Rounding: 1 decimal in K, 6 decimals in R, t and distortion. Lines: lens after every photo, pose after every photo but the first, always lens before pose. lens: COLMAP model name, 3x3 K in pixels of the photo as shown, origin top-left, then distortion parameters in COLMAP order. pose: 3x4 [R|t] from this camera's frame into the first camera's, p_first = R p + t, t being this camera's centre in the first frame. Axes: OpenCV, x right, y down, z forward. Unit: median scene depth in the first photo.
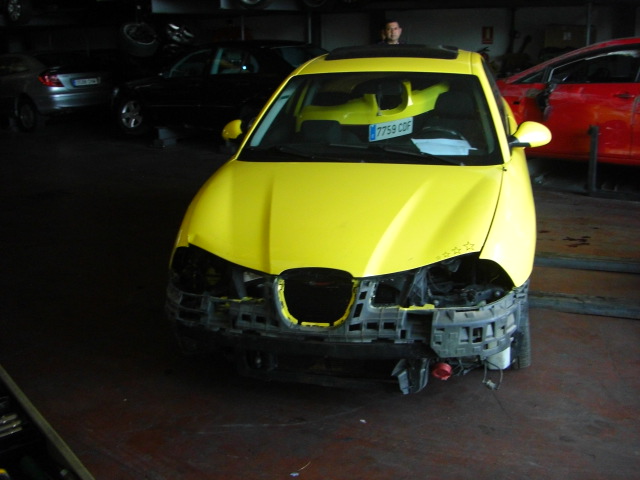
lens RADIAL K [[717.8, 0, 320.0], [0, 717.8, 240.0], [0, 0, 1]] dist [-0.170278, 0.035181]
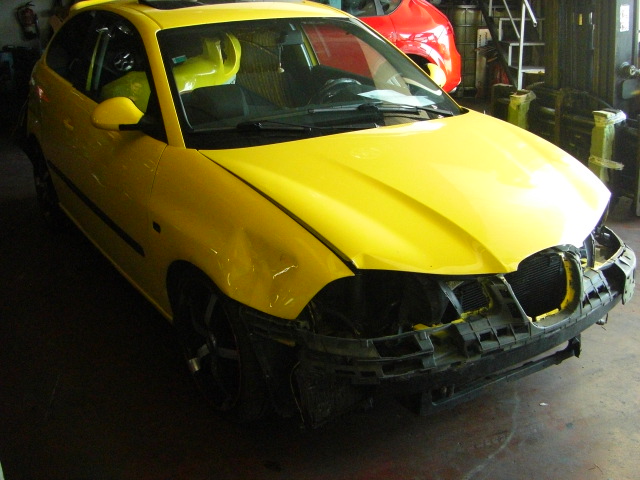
lens RADIAL K [[717.8, 0, 320.0], [0, 717.8, 240.0], [0, 0, 1]] dist [-0.170278, 0.035181]
pose [[0.681341, -0.241327, 0.691039, -0.730907], [0.197634, 0.969675, 0.143772, -0.139585], [-0.704780, 0.038615, 0.708374, 0.575766]]
